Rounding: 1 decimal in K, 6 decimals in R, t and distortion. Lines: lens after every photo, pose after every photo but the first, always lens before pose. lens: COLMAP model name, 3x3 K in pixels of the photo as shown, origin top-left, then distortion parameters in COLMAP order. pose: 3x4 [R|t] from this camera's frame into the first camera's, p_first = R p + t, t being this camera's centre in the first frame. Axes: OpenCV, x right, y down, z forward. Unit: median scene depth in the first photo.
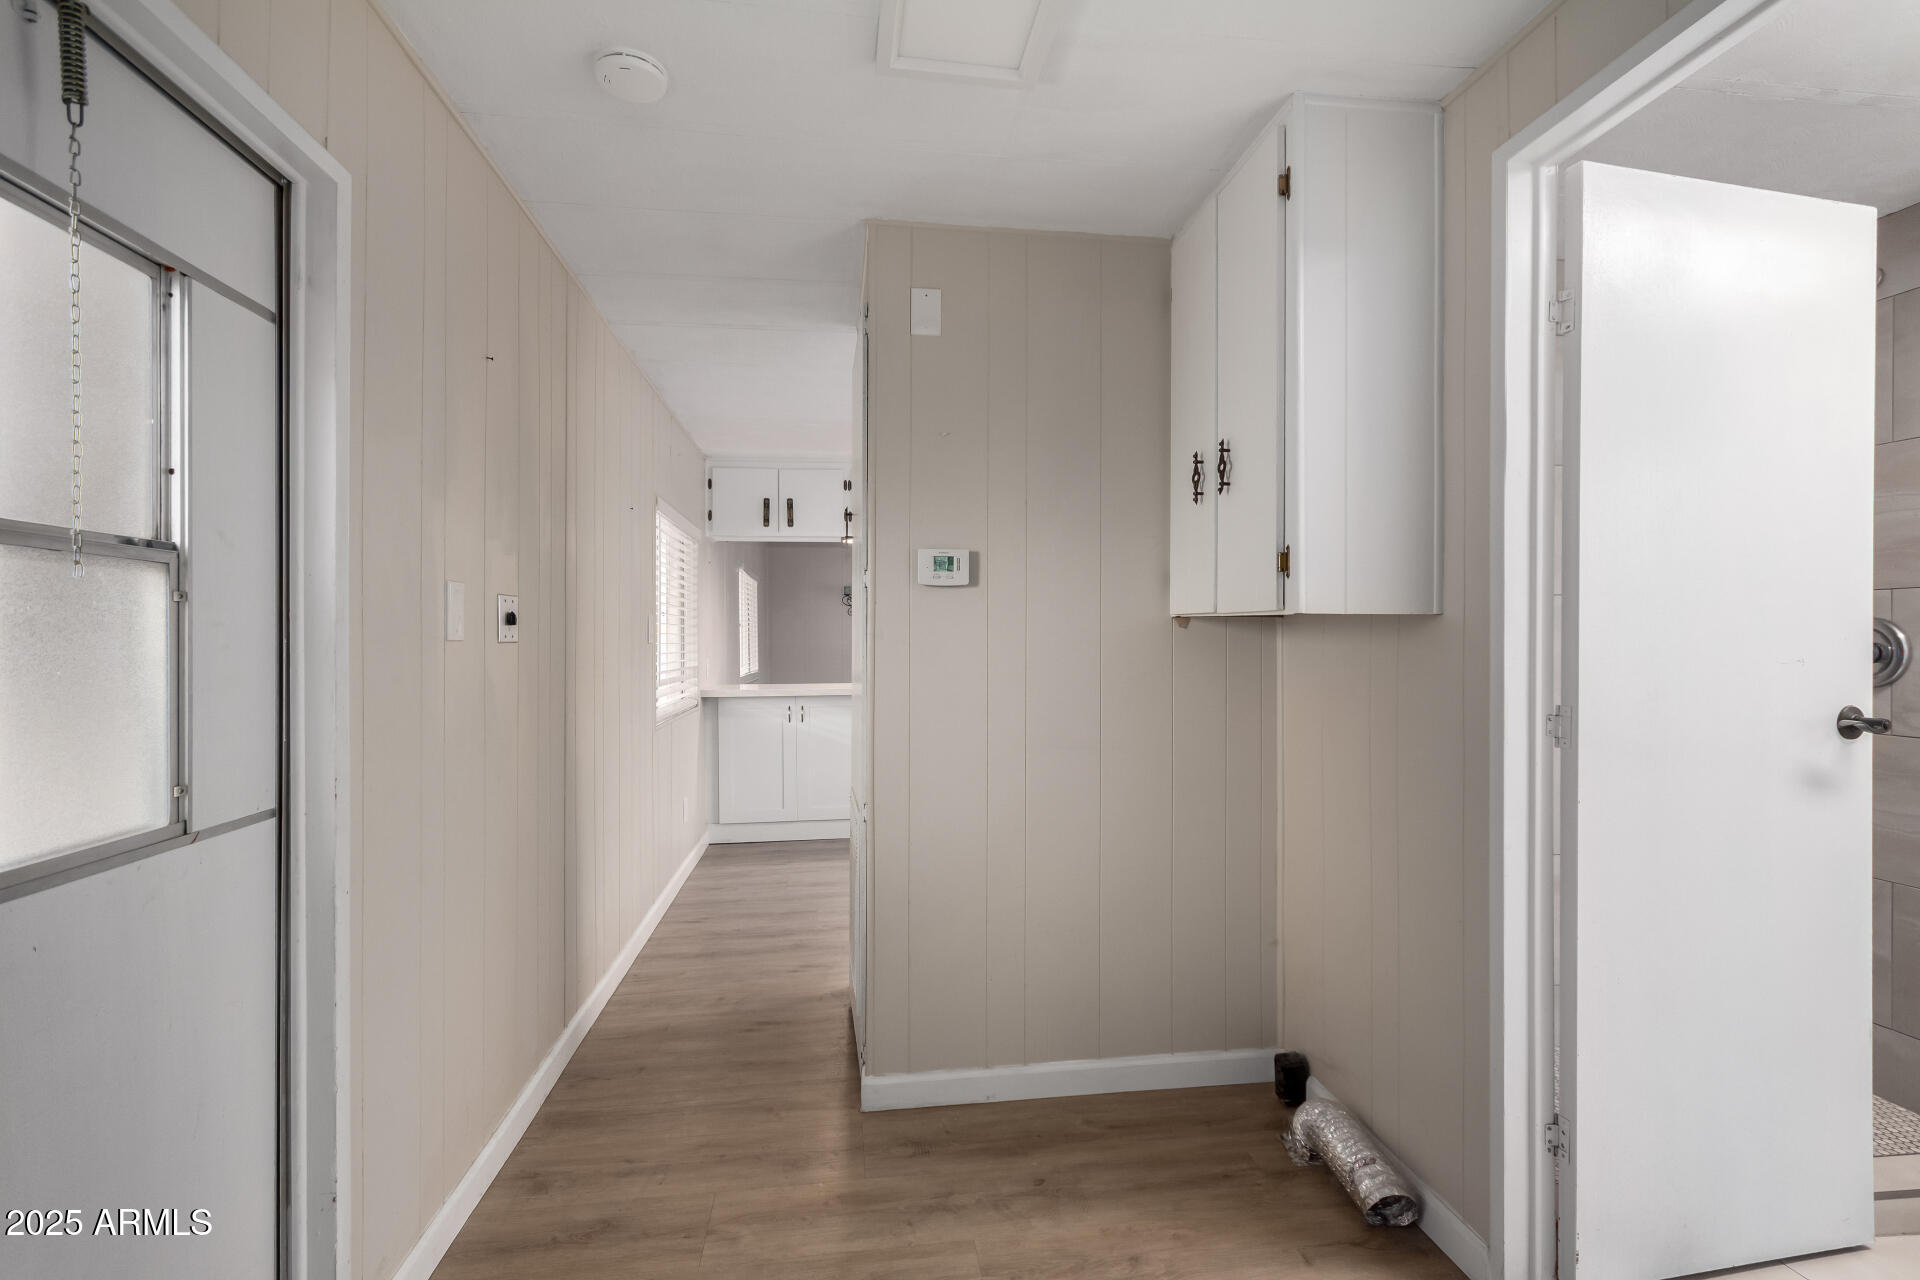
lens RADIAL K [[891.9, 0, 964.4], [0, 891.9, 641.6], [0, 0, 1]] dist [0.002869, 0.000407]
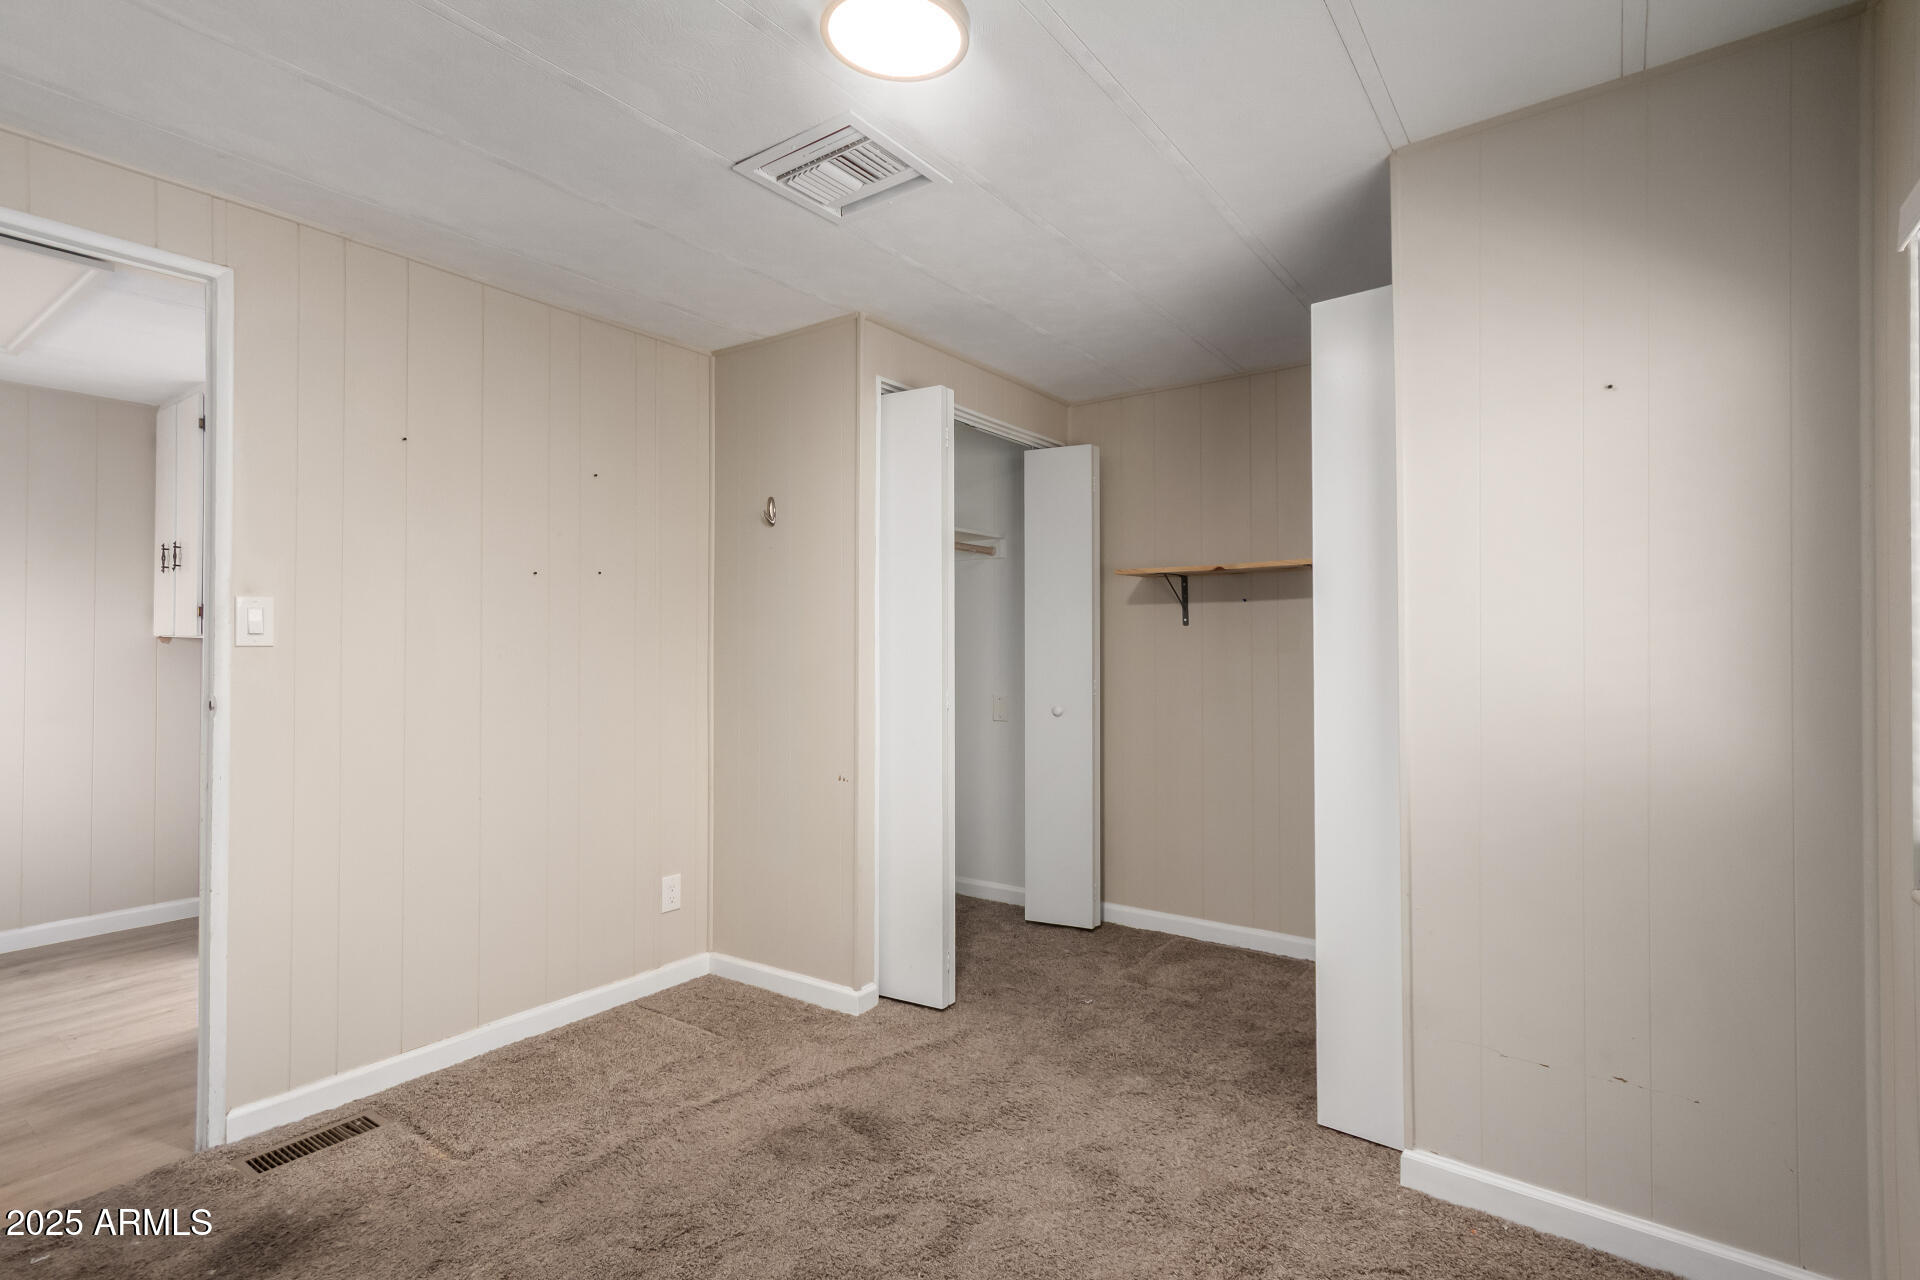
lens RADIAL K [[891.9, 0, 964.9], [0, 891.9, 635.0], [0, 0, 1]] dist [0.002869, 0.000407]
pose [[0.684544, 0.018874, 0.728727, 0.062012], [-0.003458, 0.999738, -0.022645, 0.000687], [-0.728963, 0.012981, 0.684430, -1.289552]]
